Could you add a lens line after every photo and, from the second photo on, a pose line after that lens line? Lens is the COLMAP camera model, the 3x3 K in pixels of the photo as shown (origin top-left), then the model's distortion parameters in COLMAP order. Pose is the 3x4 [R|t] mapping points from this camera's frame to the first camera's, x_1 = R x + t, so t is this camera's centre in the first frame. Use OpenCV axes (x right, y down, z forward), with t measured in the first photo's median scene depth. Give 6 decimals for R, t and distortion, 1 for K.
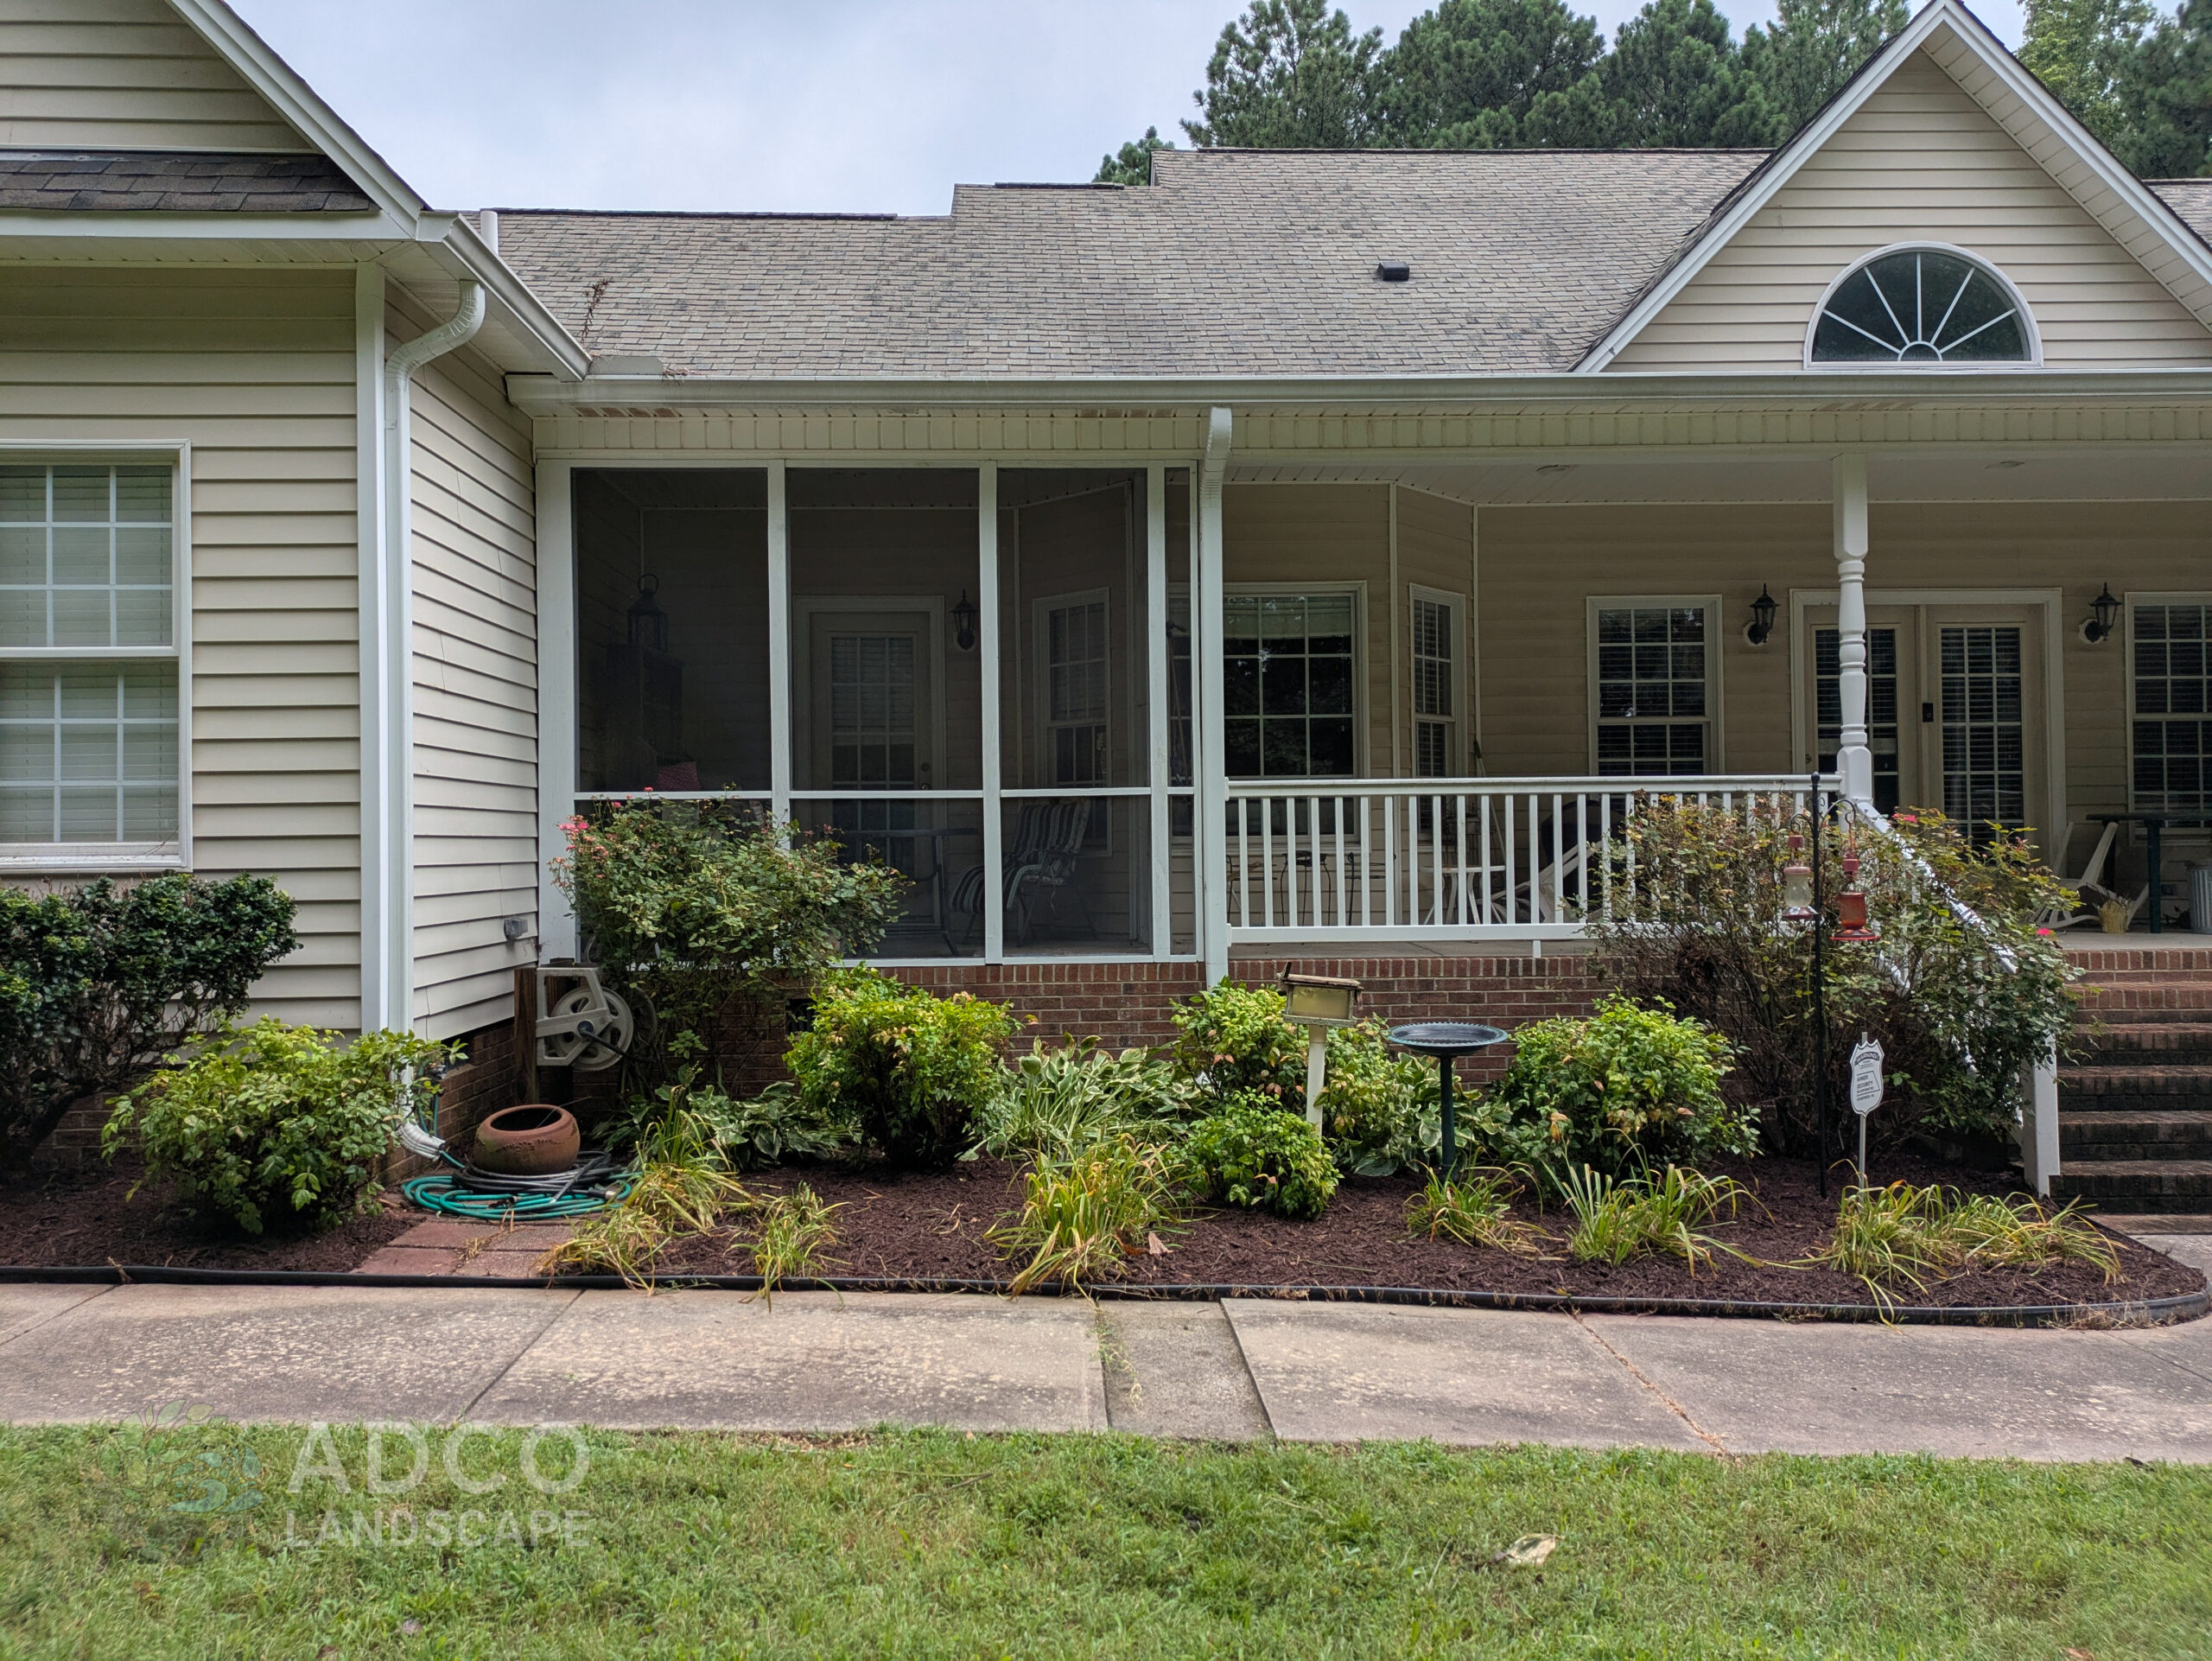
lens RADIAL K [[1611.2, 0, 1095.9], [0, 1611.2, 816.5], [0, 0, 1]] dist [0.068875, -0.067400]
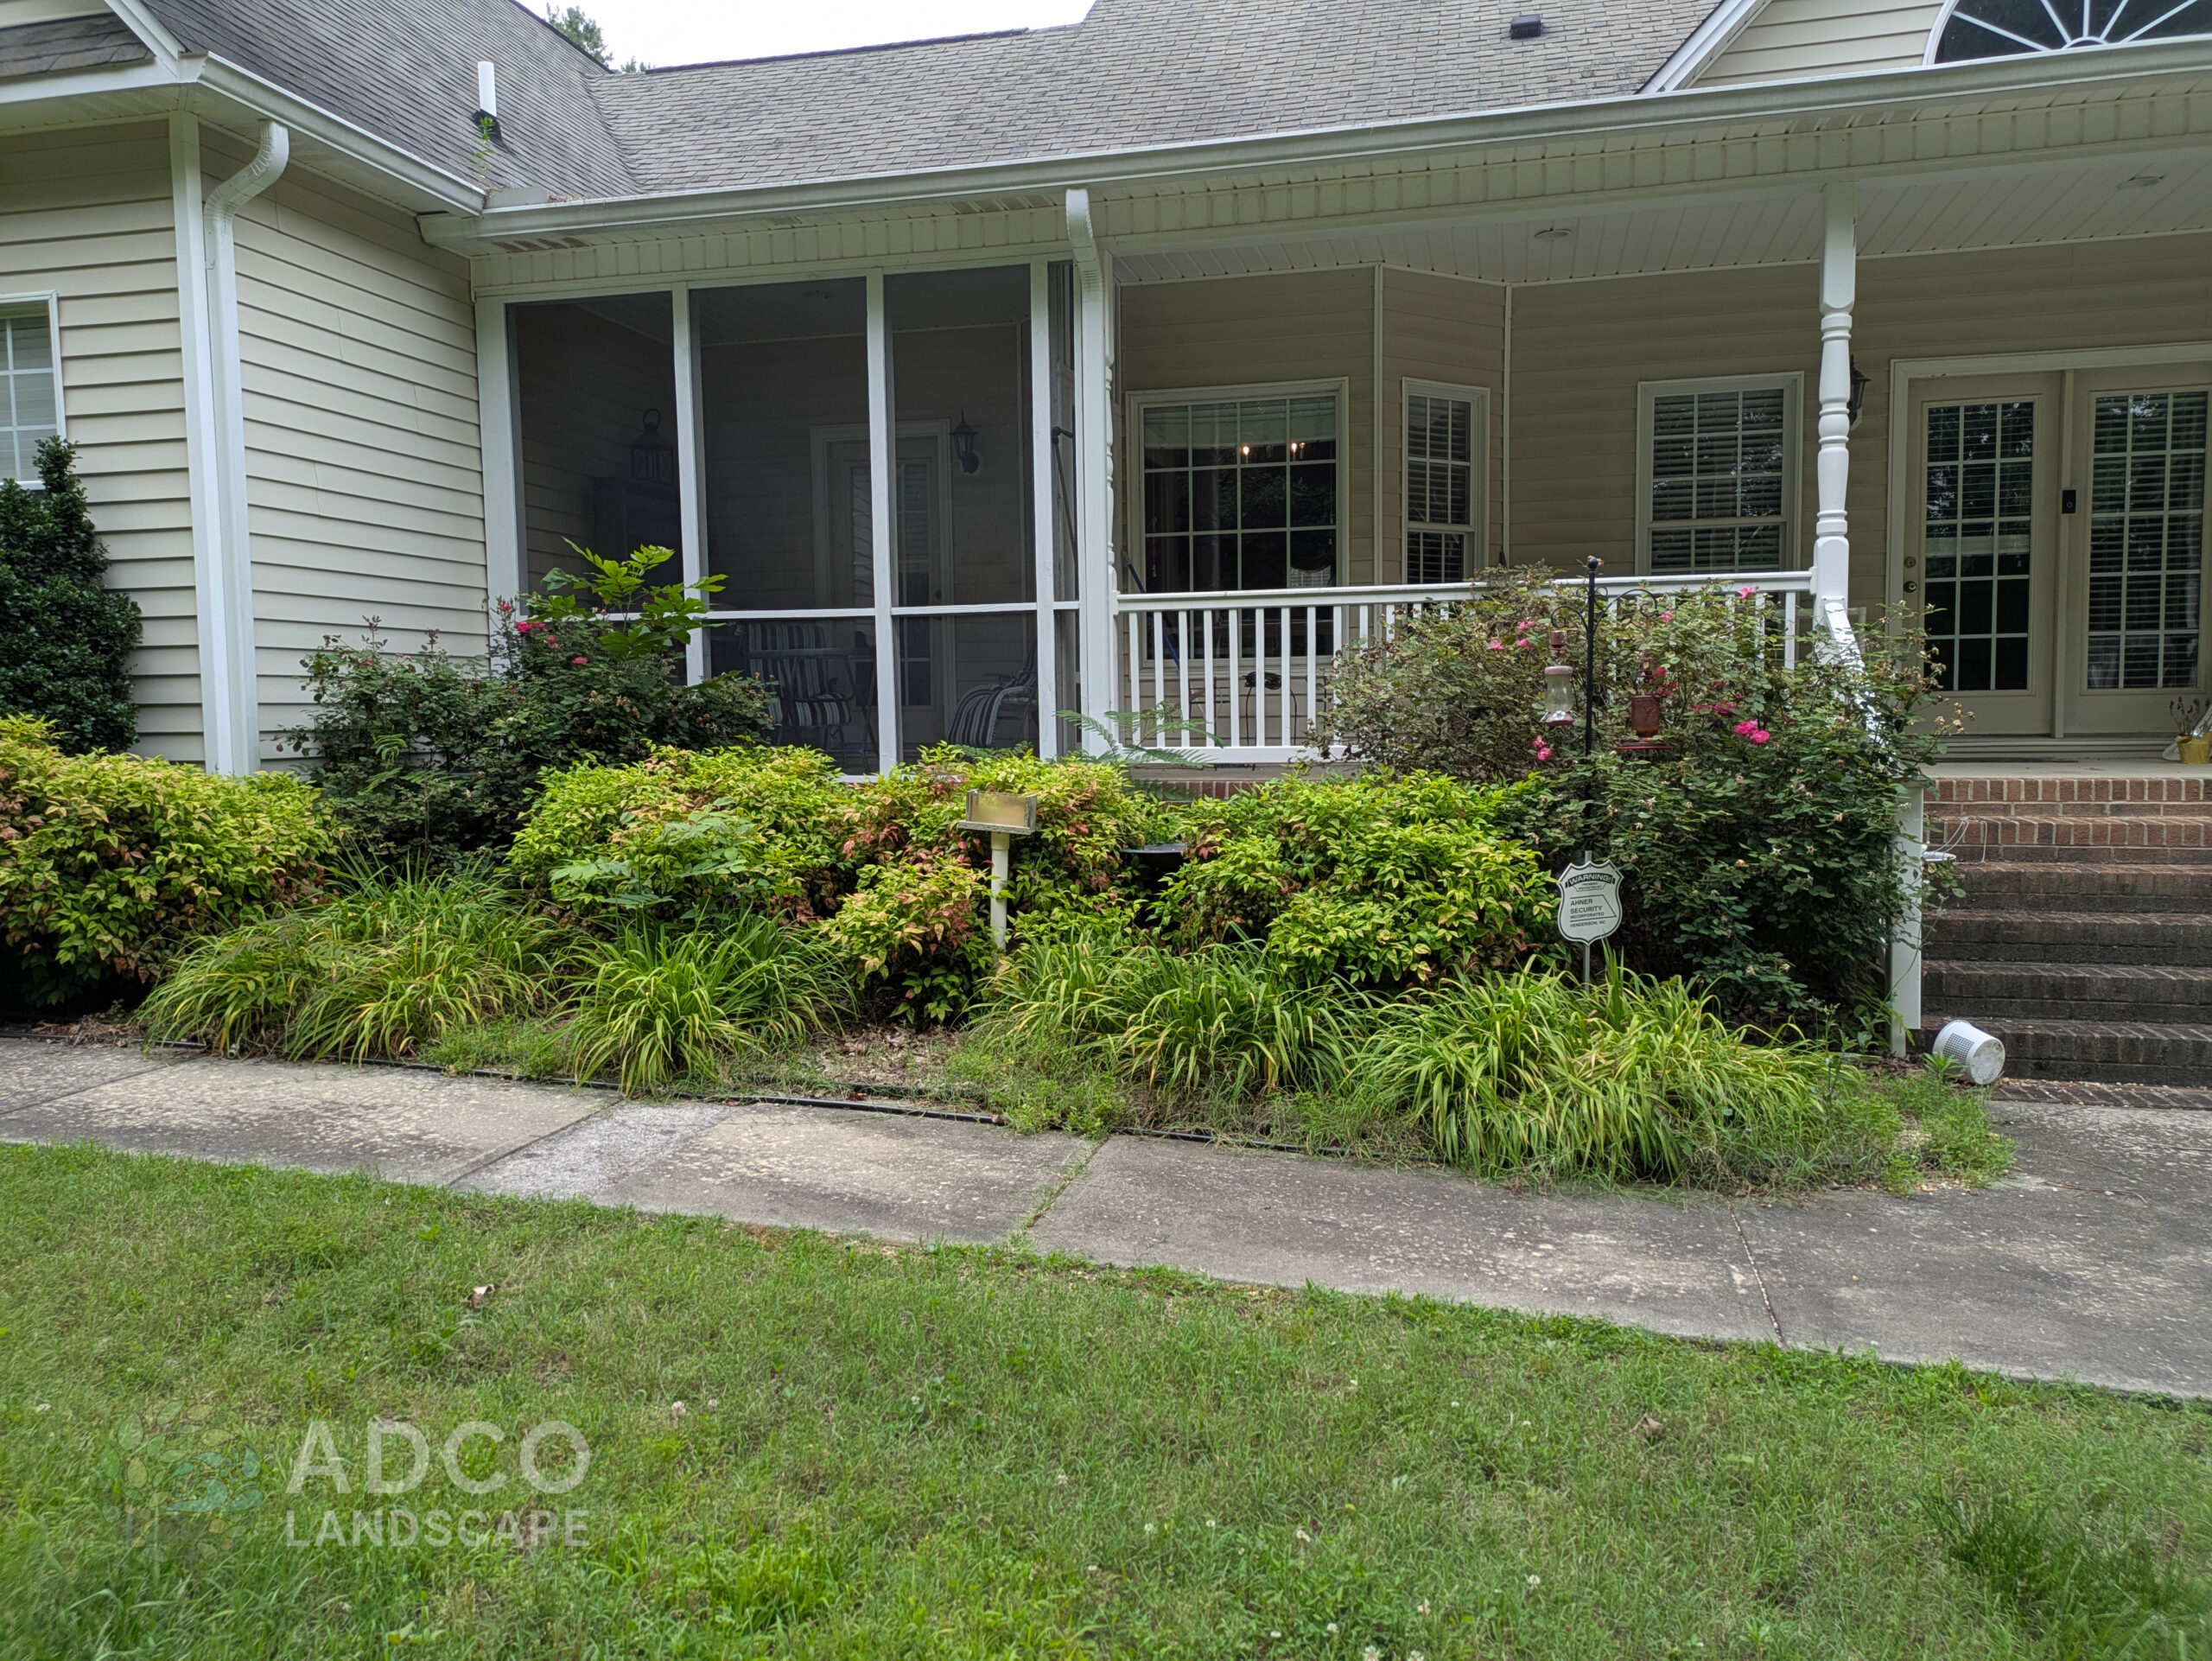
lens RADIAL K [[1611.2, 0, 1095.9], [0, 1611.2, 816.5], [0, 0, 1]] dist [0.068875, -0.067400]
pose [[0.962921, 0.016592, -0.269273, 0.332638], [0.006744, 0.996315, 0.085505, 0.027748], [0.269700, -0.084151, 0.959261, 0.065301]]
